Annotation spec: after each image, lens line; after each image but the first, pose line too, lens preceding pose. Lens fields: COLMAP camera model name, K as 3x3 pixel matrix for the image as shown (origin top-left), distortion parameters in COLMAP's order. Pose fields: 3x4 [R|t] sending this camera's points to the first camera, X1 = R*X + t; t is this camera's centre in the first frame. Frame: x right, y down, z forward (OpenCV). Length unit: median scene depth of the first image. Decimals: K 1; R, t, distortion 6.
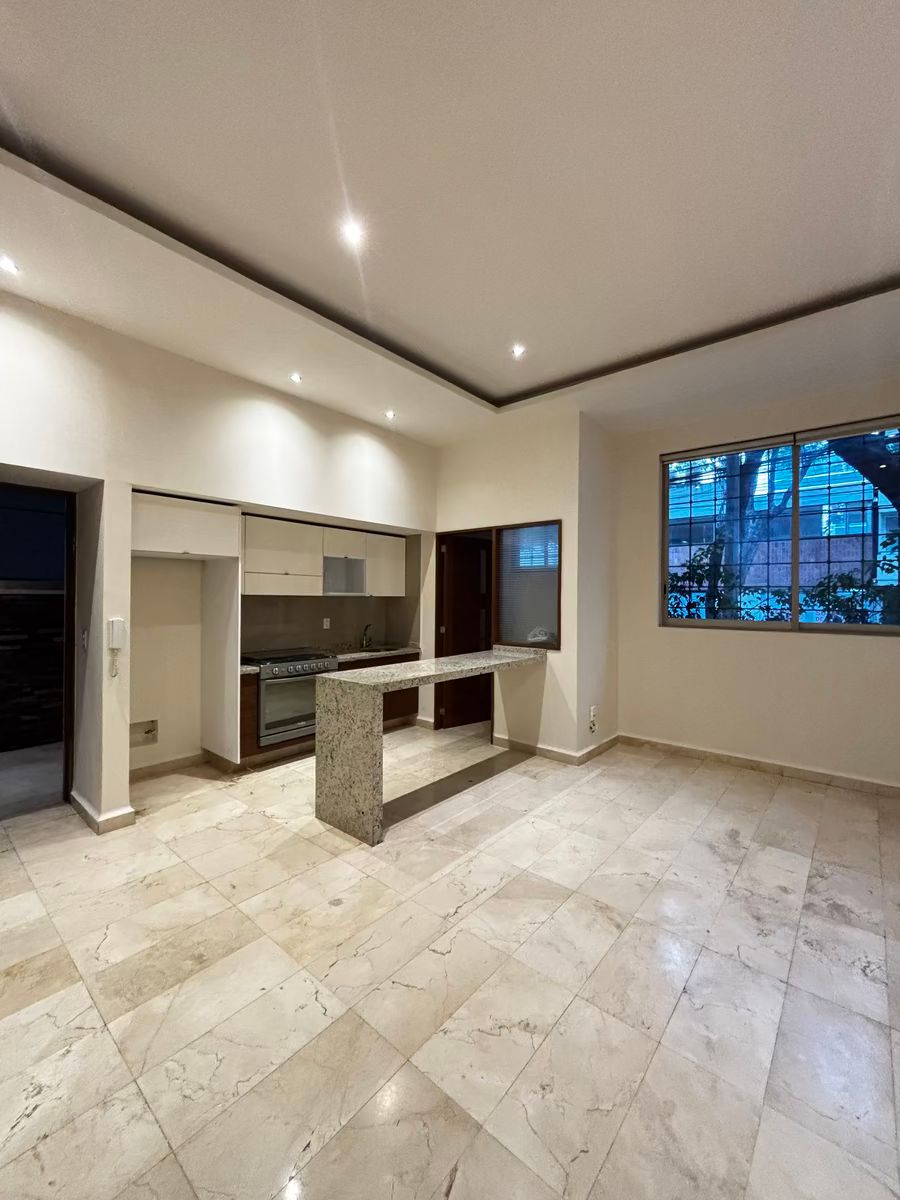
lens RADIAL K [[484.9, 0, 450.9], [0, 484.9, 591.1], [0, 0, 1]] dist [-0.002413, 0.000688]
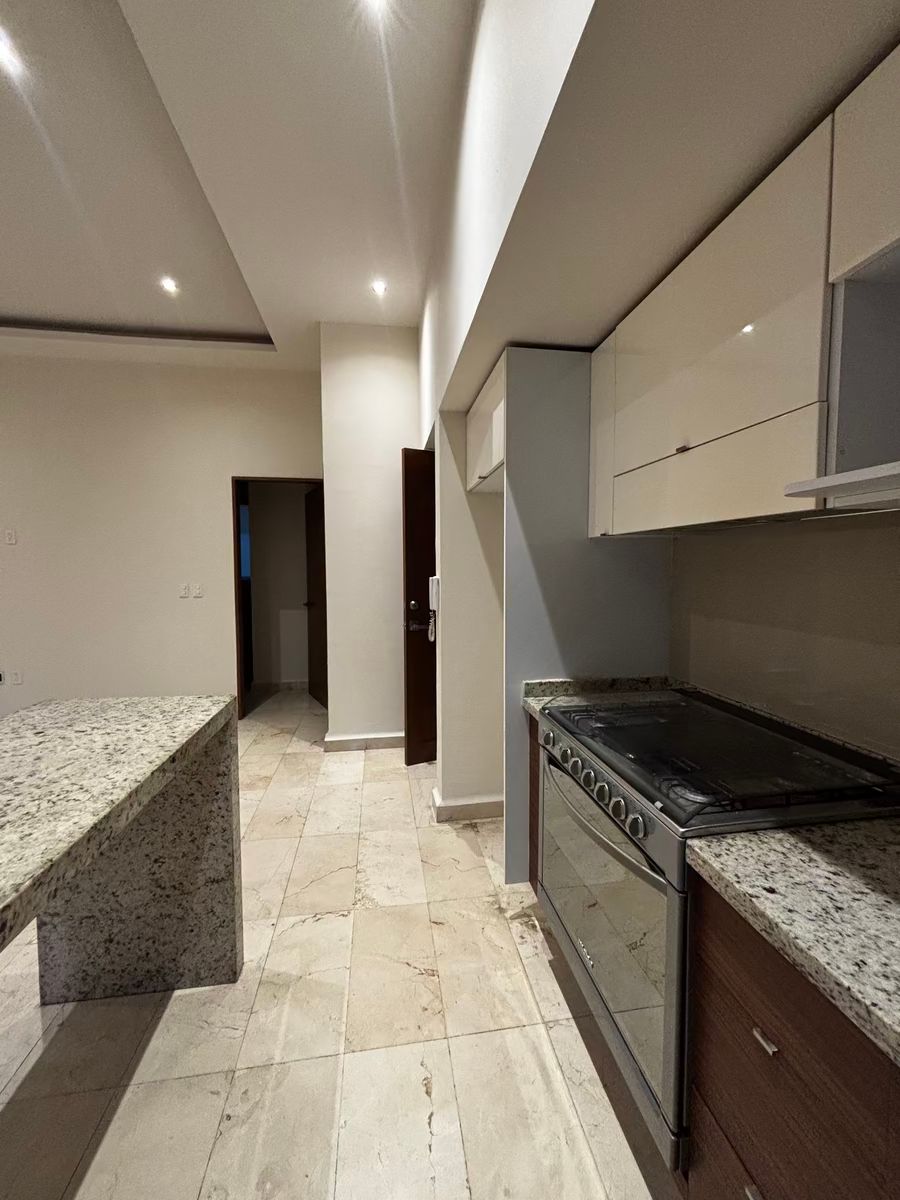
lens RADIAL K [[484.9, 0, 450.0], [0, 484.9, 594.3], [0, 0, 1]] dist [-0.002413, 0.000688]
pose [[-0.657216, 0.038328, -0.752727, -0.045817], [0.009051, 0.999035, 0.042968, 0.045369], [0.753648, 0.021426, -0.656929, 1.393815]]
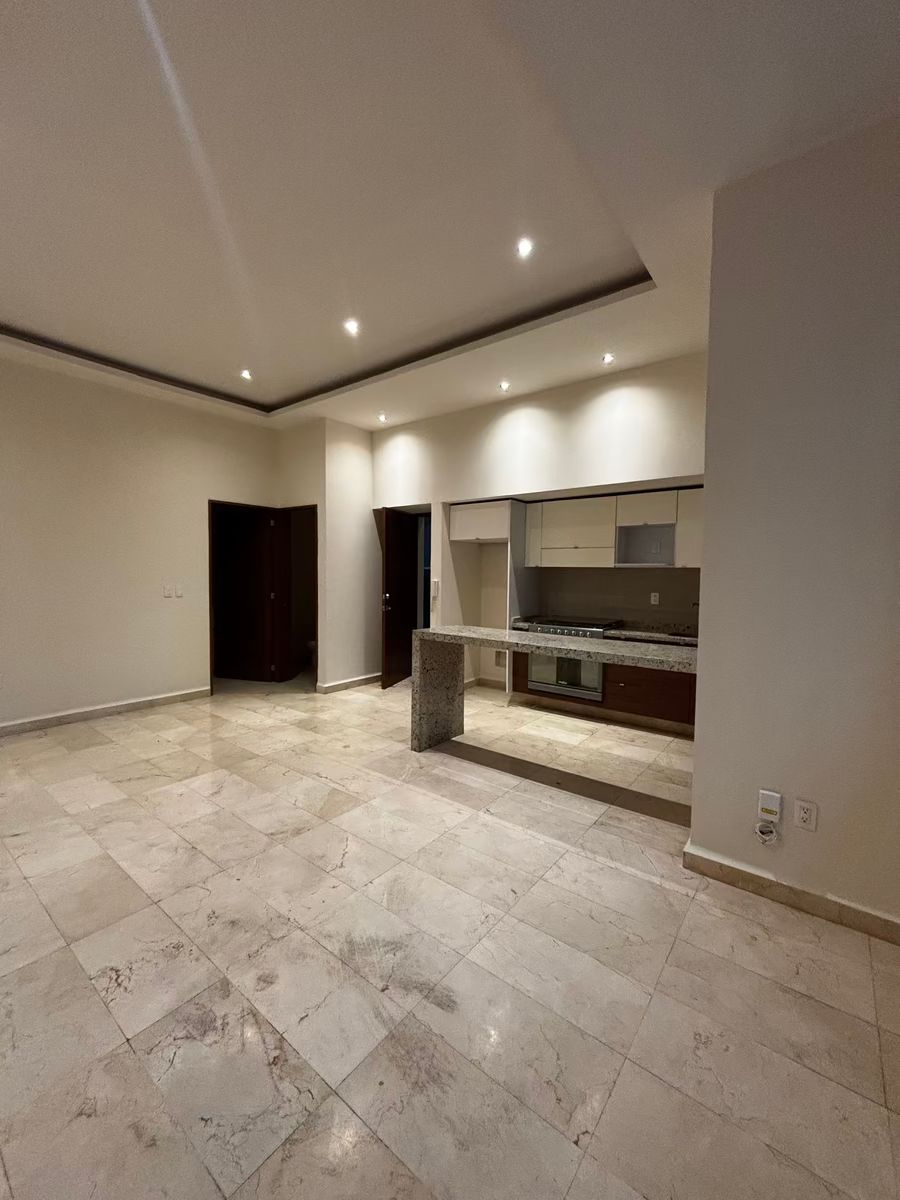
lens RADIAL K [[484.9, 0, 451.7], [0, 484.9, 591.2], [0, 0, 1]] dist [-0.002413, 0.000688]
pose [[0.042884, 0.031736, -0.998576, 0.954713], [-0.000178, 0.999496, 0.031758, 0.036991], [0.999080, -0.001184, 0.042868, 0.864492]]
